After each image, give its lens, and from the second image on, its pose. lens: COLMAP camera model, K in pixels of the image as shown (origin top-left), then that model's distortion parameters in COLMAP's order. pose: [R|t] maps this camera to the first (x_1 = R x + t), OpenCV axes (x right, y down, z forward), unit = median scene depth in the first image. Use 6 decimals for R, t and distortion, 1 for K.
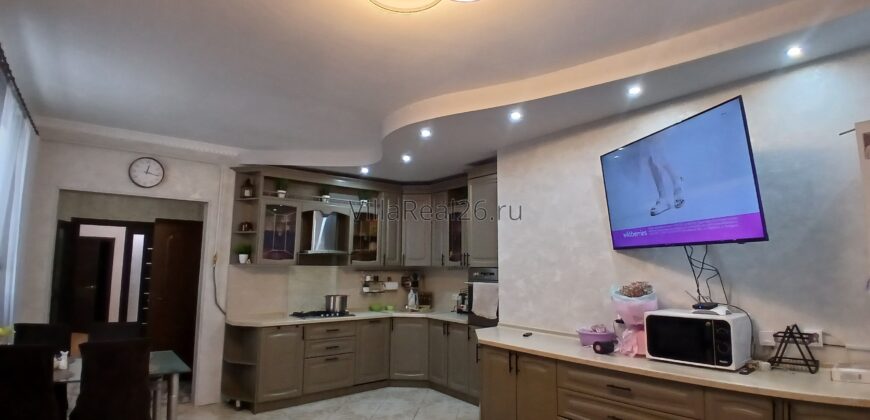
lens RADIAL K [[431.5, 0, 445.5], [0, 431.5, 211.2], [0, 0, 1]] dist [-0.000962, -0.044355]
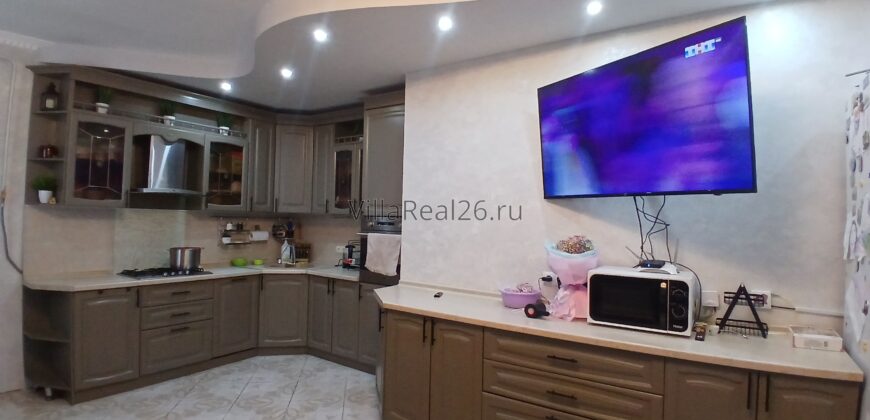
lens RADIAL K [[431.5, 0, 445.5], [0, 431.5, 211.2], [0, 0, 1]] dist [-0.000962, -0.044355]
pose [[0.954178, 0.024467, 0.298238, -0.043674], [-0.058841, 0.992535, 0.106828, 0.022880], [-0.293398, -0.119482, 0.948494, 0.159506]]
